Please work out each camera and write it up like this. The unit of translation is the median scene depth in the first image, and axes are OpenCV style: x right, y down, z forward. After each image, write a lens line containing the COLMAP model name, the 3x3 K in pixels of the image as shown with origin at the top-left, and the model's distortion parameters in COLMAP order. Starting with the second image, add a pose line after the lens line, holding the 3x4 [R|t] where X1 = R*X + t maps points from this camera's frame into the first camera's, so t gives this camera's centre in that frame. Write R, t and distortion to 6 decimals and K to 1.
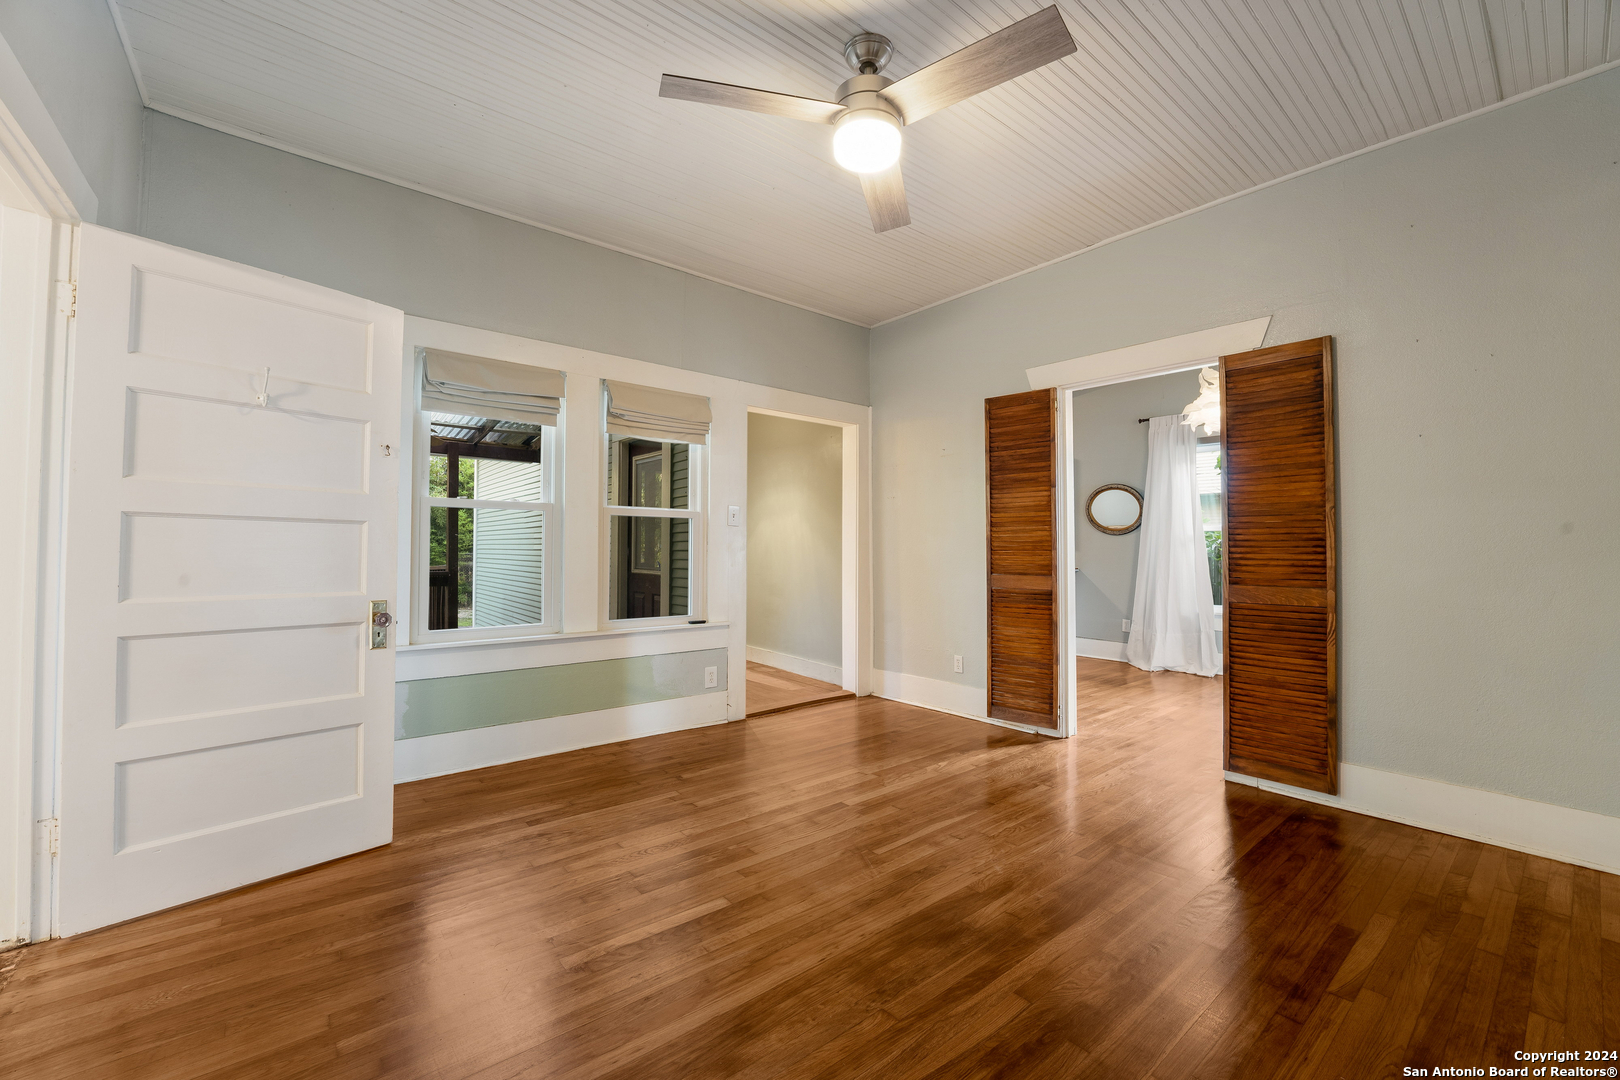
lens RADIAL K [[683.0, 0, 818.8], [0, 683.0, 537.7], [0, 0, 1]] dist [-0.015950, 0.000625]
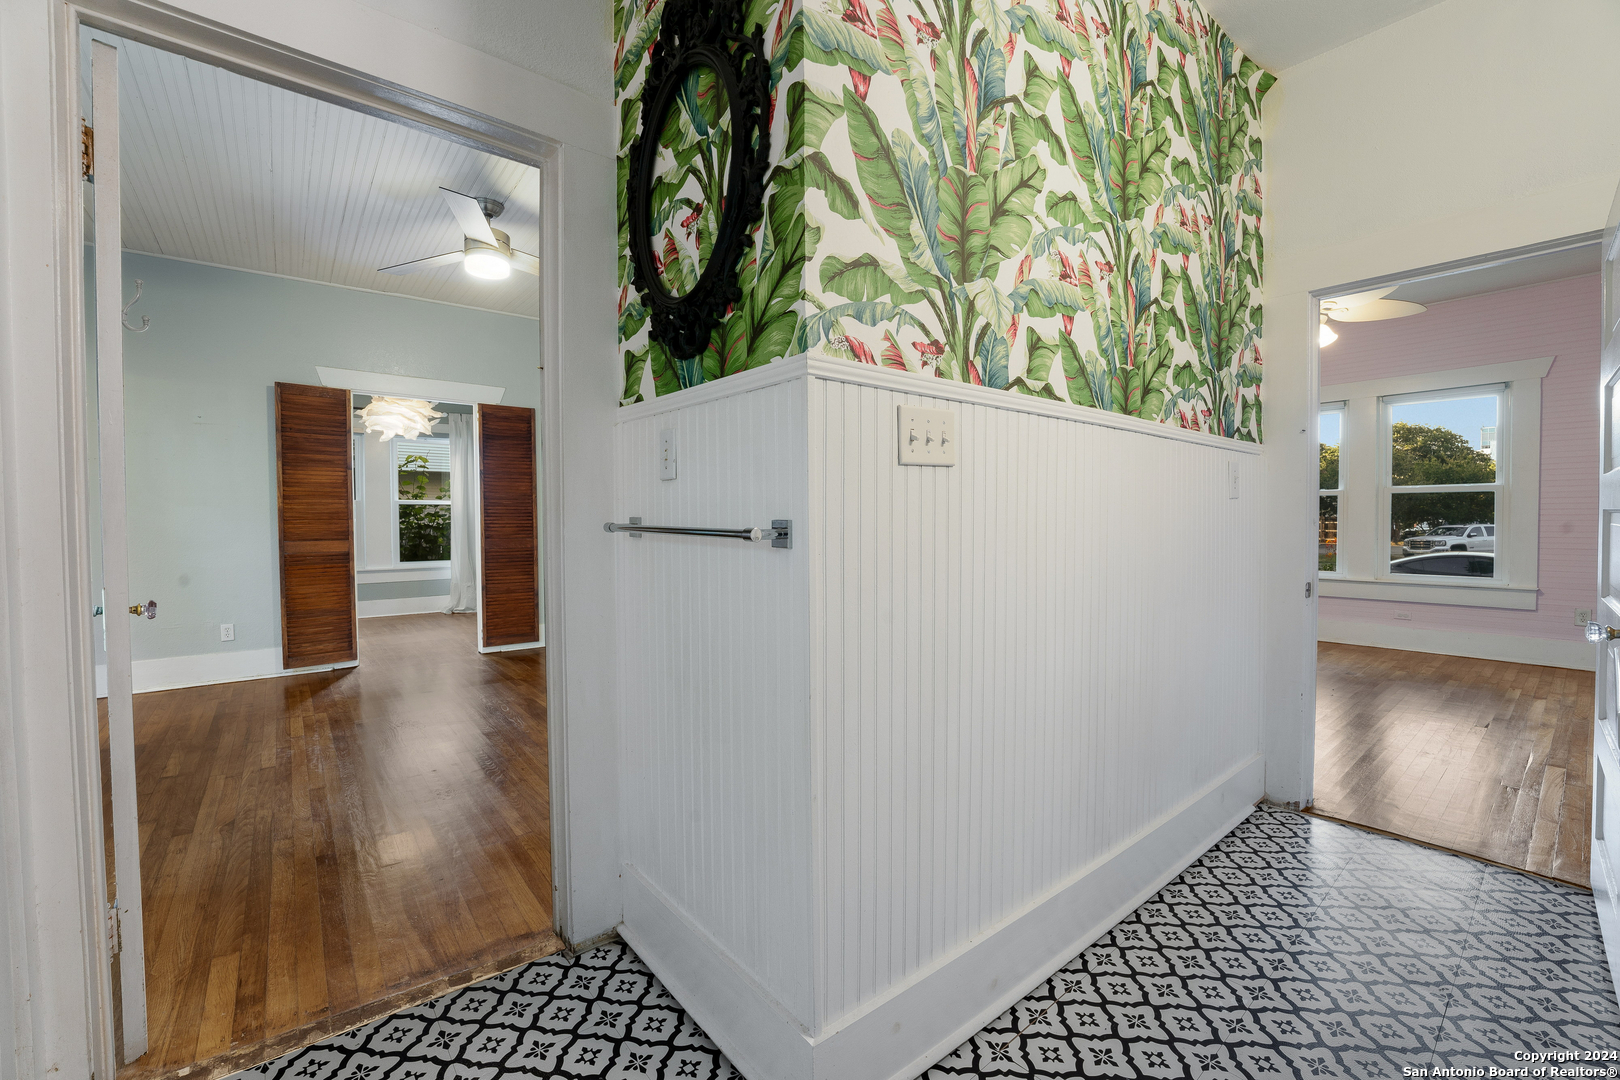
lens RADIAL K [[683.0, 0, 818.5], [0, 683.0, 541.6], [0, 0, 1]] dist [-0.015950, 0.000625]
pose [[-0.004187, -0.034444, 0.999398, -0.894847], [-0.008210, 0.999374, 0.034409, 0.008548], [-0.999958, -0.008061, -0.004467, 0.134912]]
